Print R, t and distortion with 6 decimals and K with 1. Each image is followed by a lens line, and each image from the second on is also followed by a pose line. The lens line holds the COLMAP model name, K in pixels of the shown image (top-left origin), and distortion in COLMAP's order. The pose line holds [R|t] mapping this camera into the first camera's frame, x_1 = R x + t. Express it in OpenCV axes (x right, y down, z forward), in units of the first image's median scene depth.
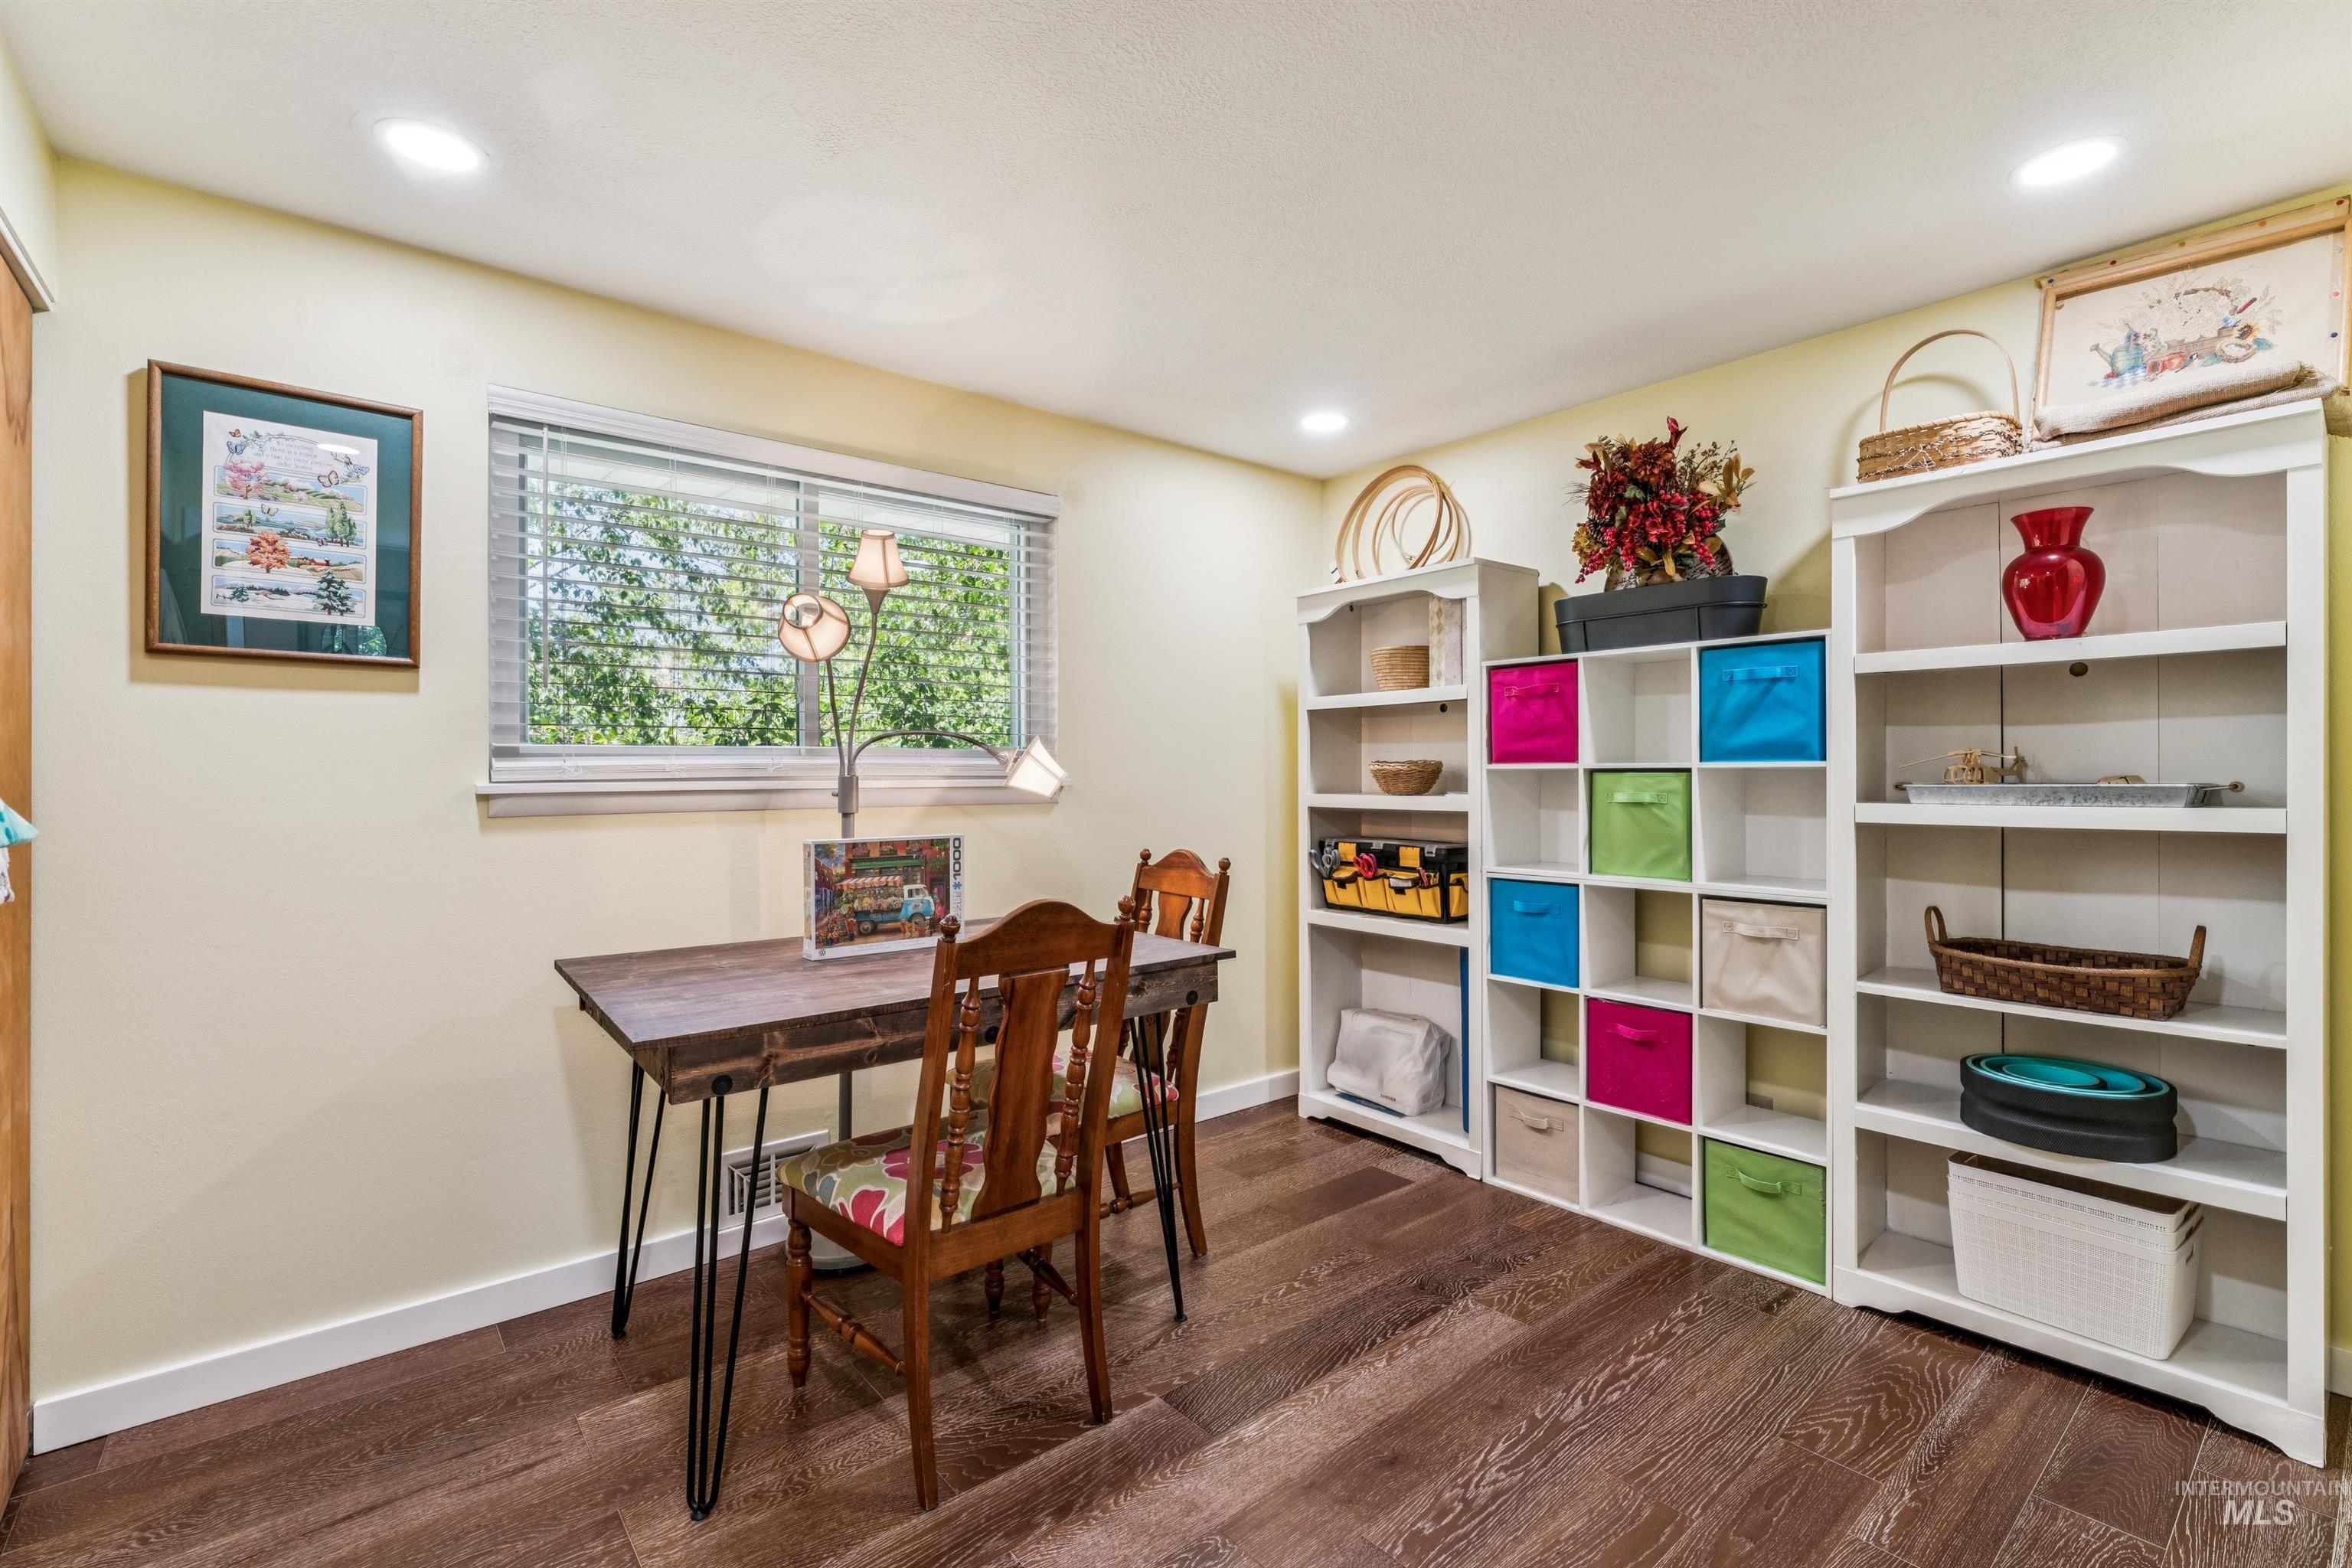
lens RADIAL K [[1042.7, 0, 1172.1], [0, 1042.7, 787.1], [0, 0, 1]] dist [-0.000827, -0.000198]
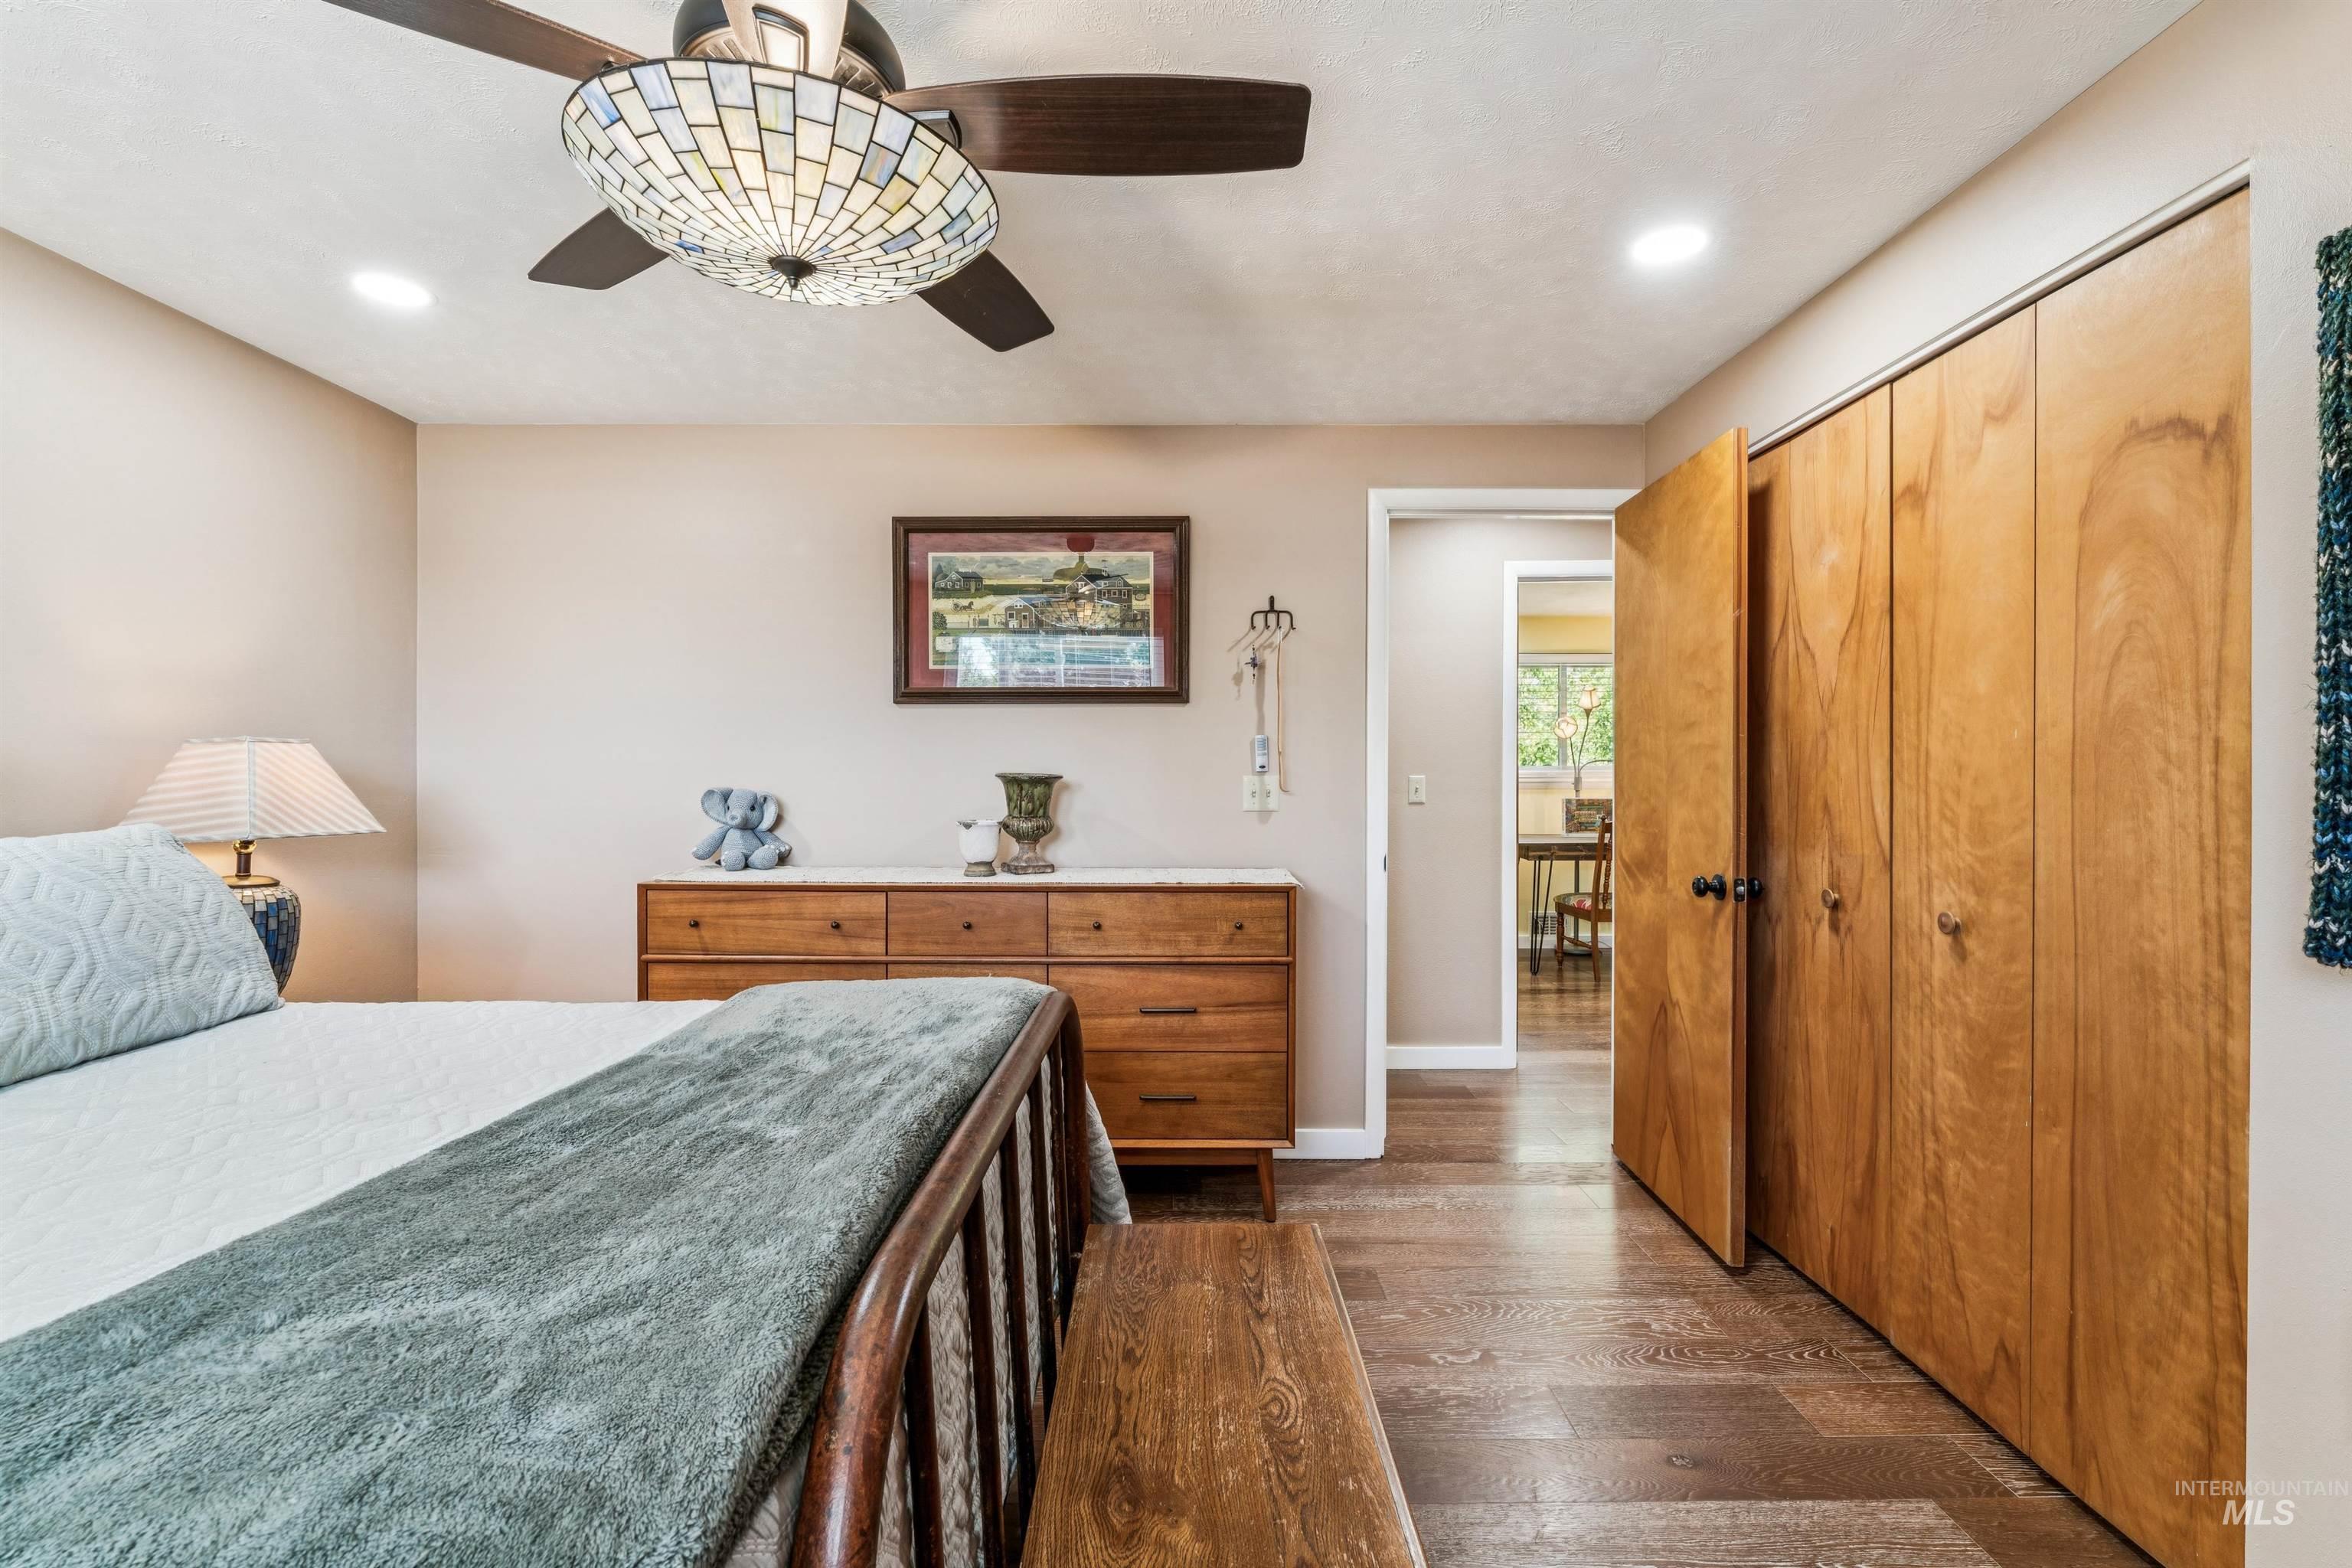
lens RADIAL K [[1021.9, 0, 1176.0], [0, 1021.9, 784.0], [0, 0, 1]] dist [-0.005487, 0.000145]
pose [[0.766044, 0.015948, -0.642591, 0.704176], [-0.008971, 0.999860, 0.014120, -0.022782], [0.642726, -0.005052, 0.766080, -2.028283]]
